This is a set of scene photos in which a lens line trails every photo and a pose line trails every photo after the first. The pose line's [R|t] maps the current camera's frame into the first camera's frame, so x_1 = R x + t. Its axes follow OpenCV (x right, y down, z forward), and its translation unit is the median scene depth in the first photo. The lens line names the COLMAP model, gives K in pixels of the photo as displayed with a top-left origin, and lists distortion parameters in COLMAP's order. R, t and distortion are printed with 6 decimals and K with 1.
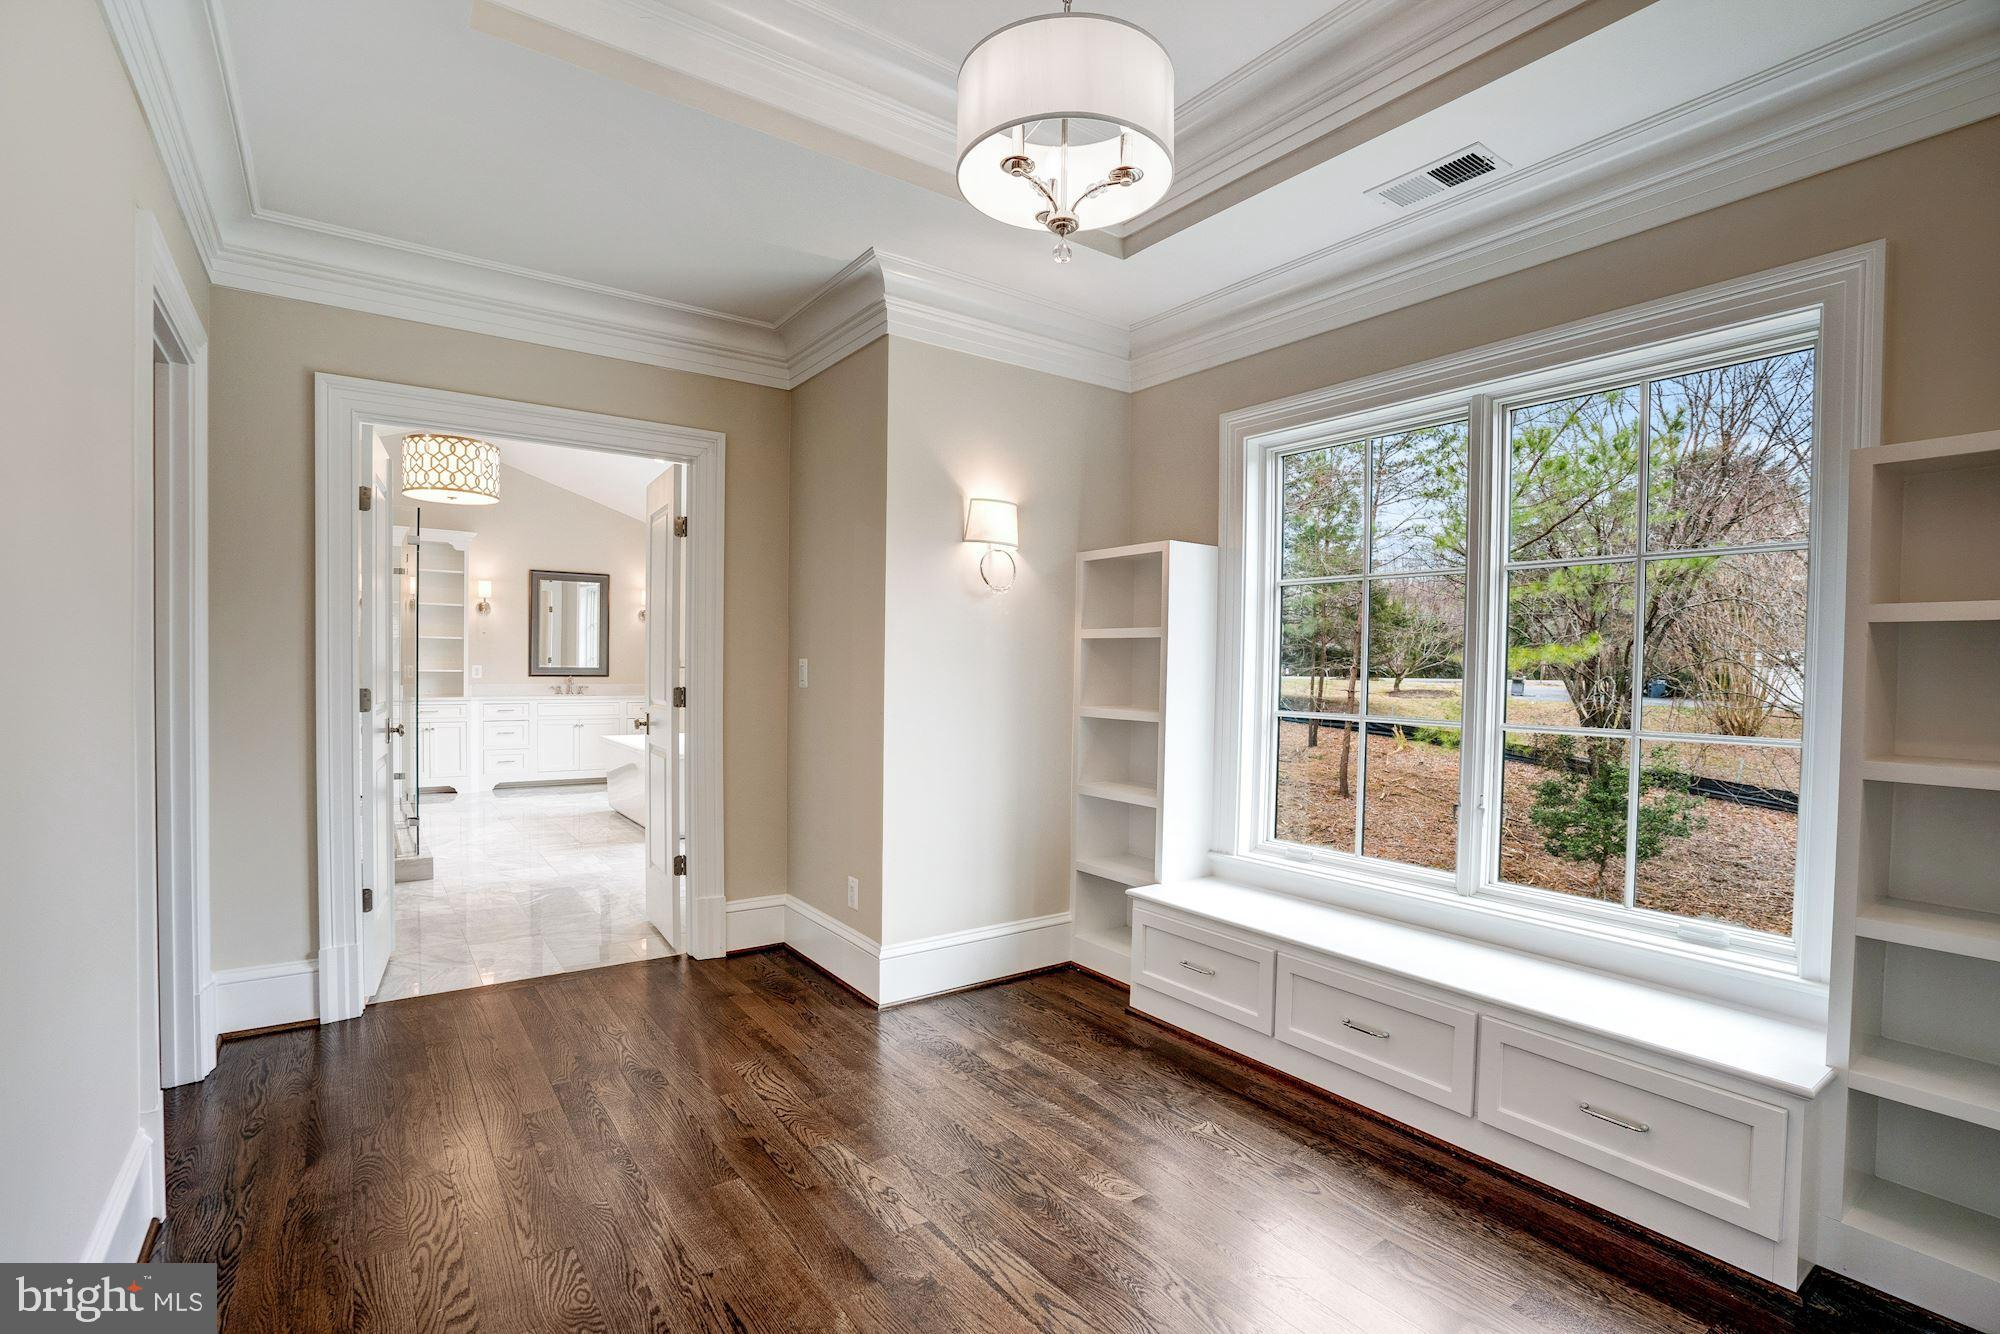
lens RADIAL K [[915.5, 0, 981.2], [0, 915.5, 676.9], [0, 0, 1]] dist [-0.015211, 0.000803]
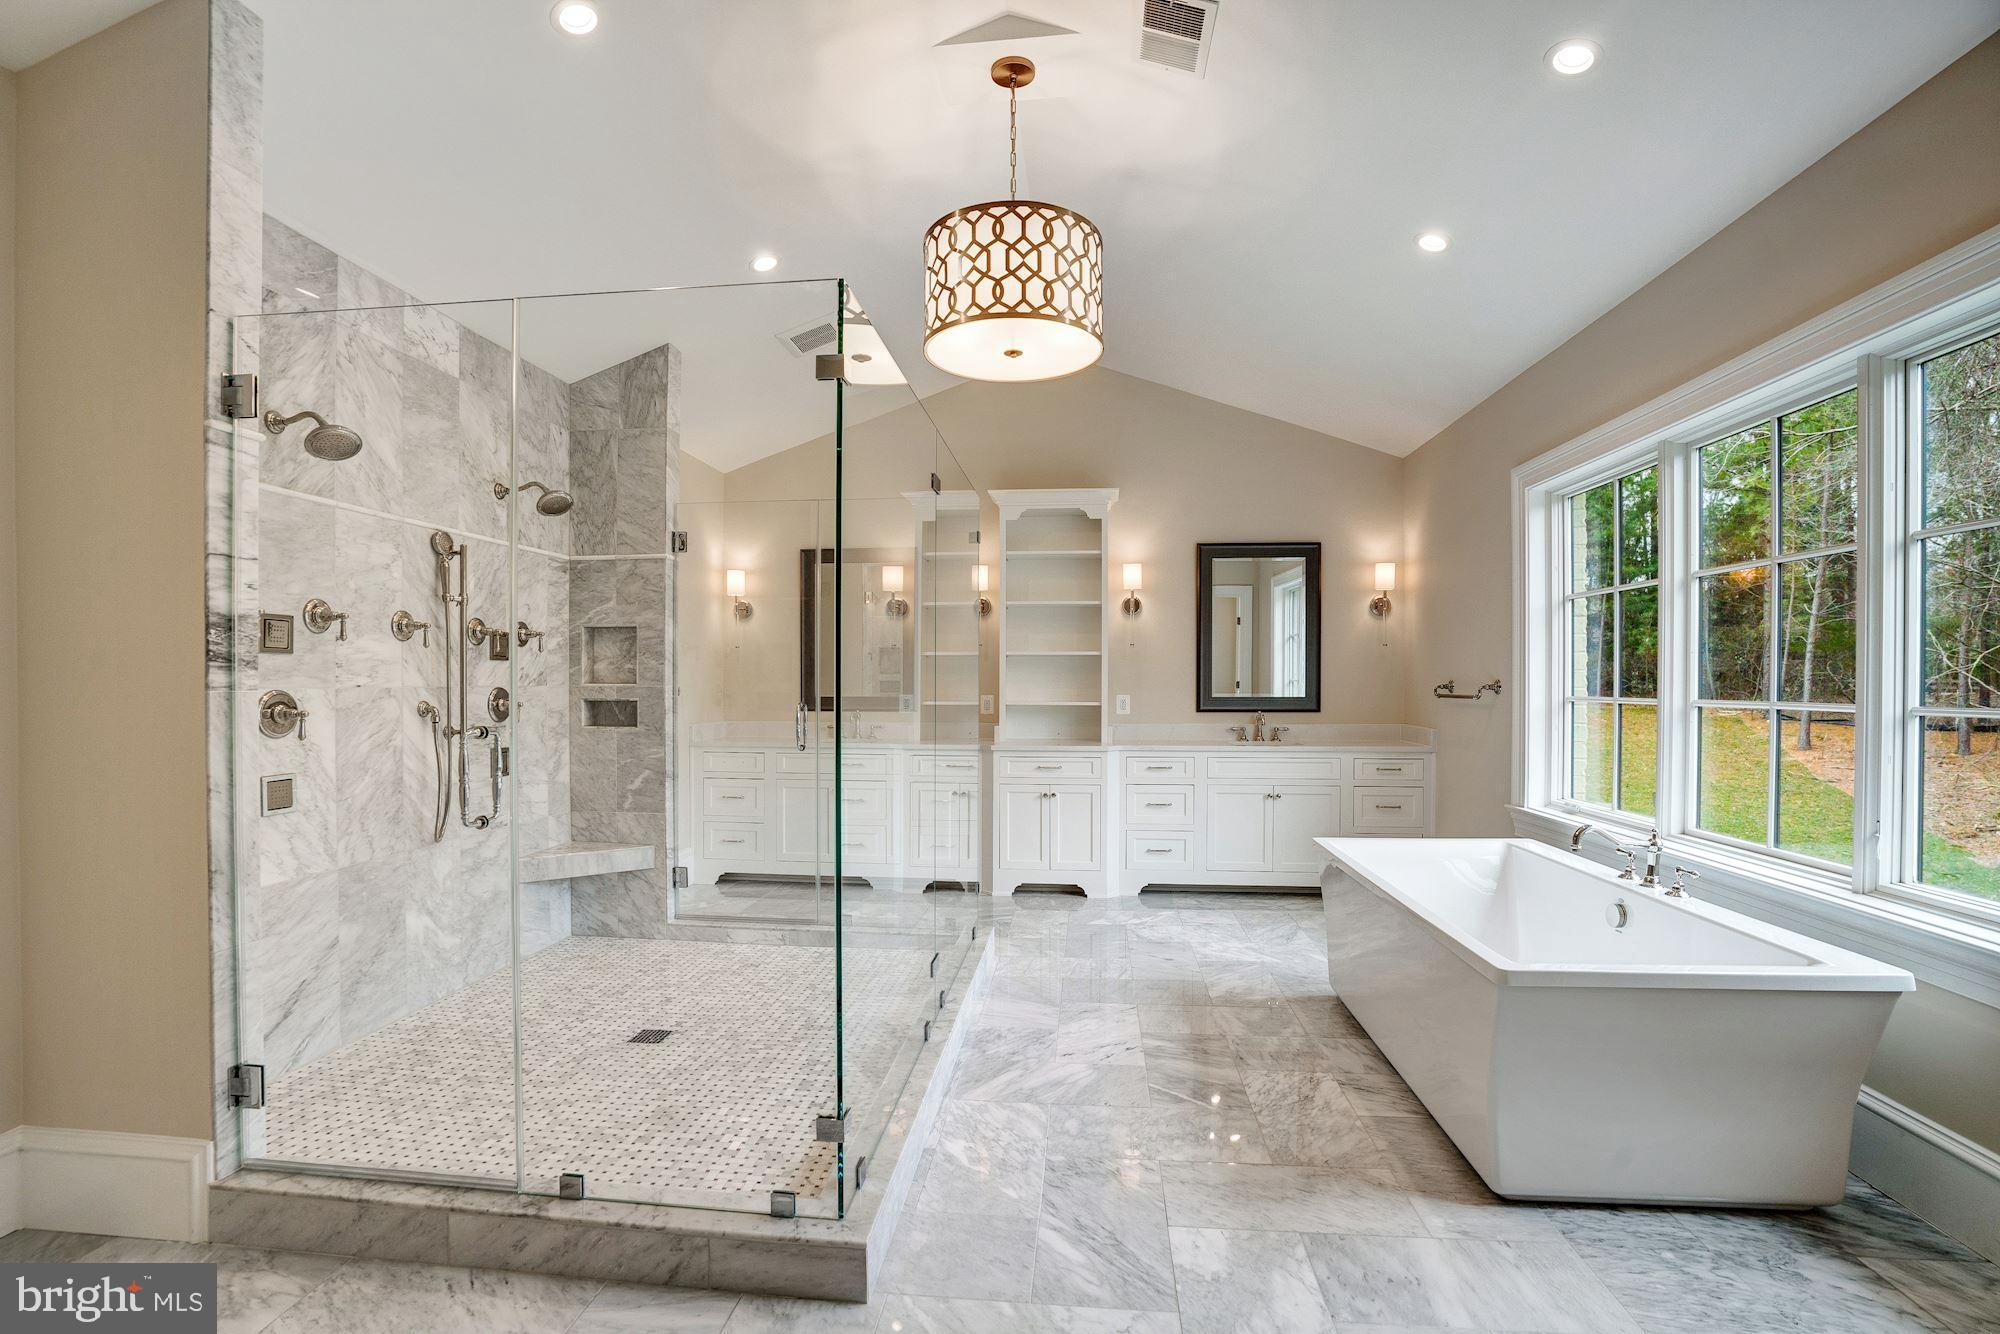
lens RADIAL K [[915.5, 0, 985.7], [0, 915.5, 682.0], [0, 0, 1]] dist [-0.015211, 0.000803]
pose [[0.748401, -0.014989, -0.663078, -0.189513], [0.000086, 0.999747, -0.022502, -0.007043], [0.663247, 0.016783, 0.748212, 0.438715]]
